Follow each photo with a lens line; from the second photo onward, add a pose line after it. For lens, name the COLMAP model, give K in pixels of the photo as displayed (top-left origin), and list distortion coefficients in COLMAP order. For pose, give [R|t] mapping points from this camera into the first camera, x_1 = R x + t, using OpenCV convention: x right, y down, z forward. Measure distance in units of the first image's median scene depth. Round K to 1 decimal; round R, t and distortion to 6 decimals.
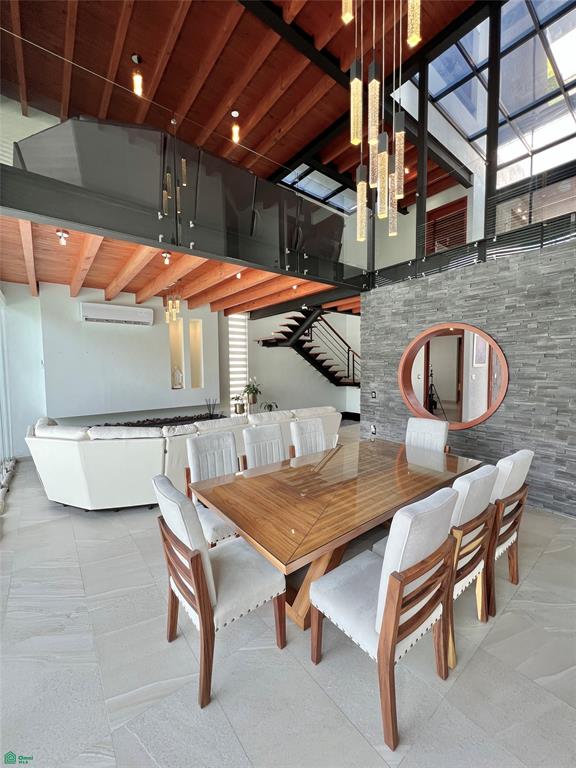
lens RADIAL K [[307.9, 0, 291.9], [0, 307.9, 384.4], [0, 0, 1]] dist [-0.001364, 0.000378]
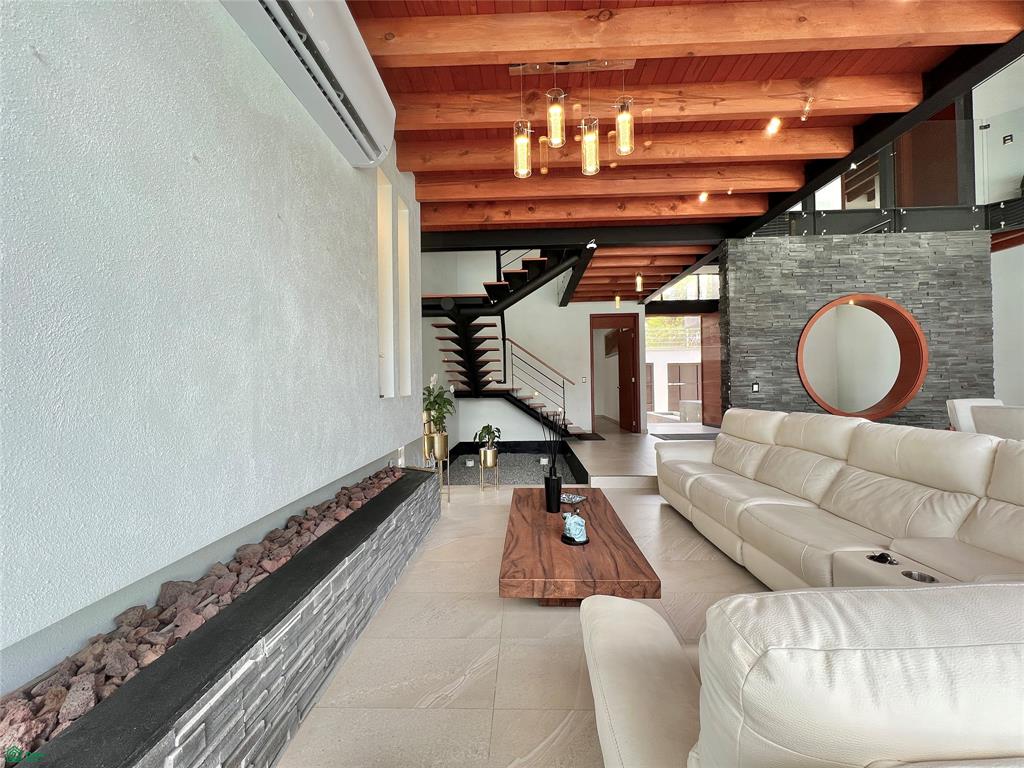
lens RADIAL K [[410.5, 0, 512.3], [0, 410.5, 380.7], [0, 0, 1]] dist [-0.001364, 0.000378]
pose [[0.653990, 0.005439, 0.756484, -0.808578], [0.055886, 0.996894, -0.055482, 0.039365], [-0.754436, 0.078561, 0.651655, 0.833375]]
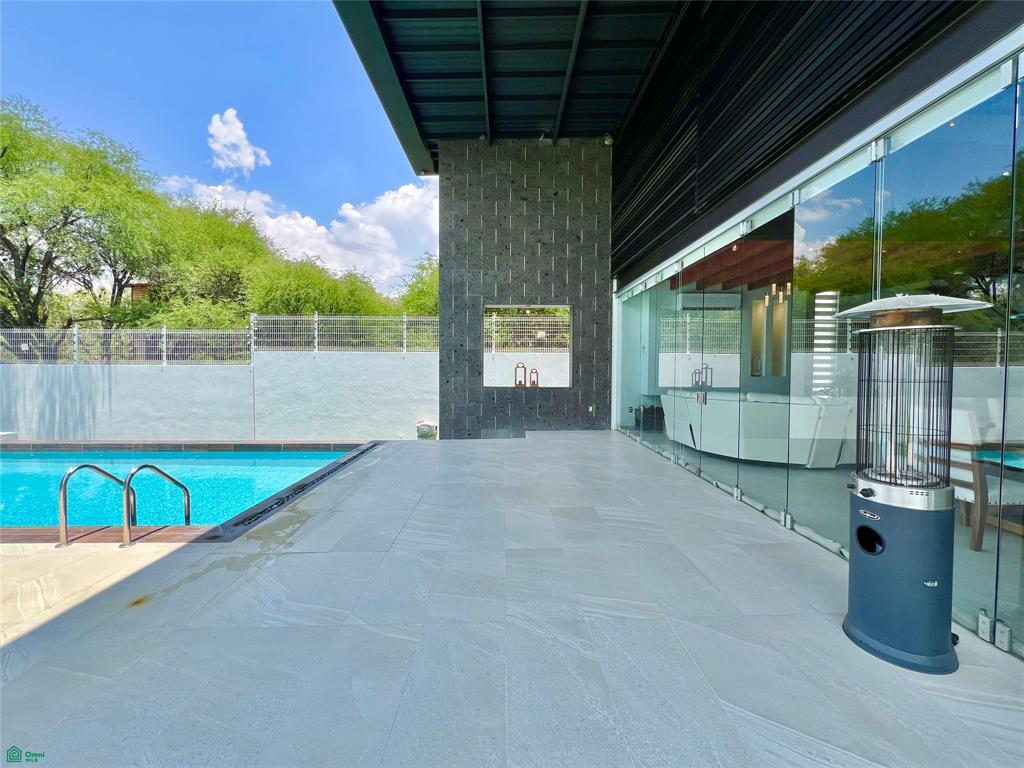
lens RADIAL K [[410.5, 0, 512.3], [0, 410.5, 380.7], [0, 0, 1]] dist [-0.001364, 0.000378]
pose [[0.790287, 0.036803, -0.611631, -0.262823], [-0.052074, 0.998617, -0.007197, 0.102392], [0.610520, 0.037538, 0.791110, -0.603986]]
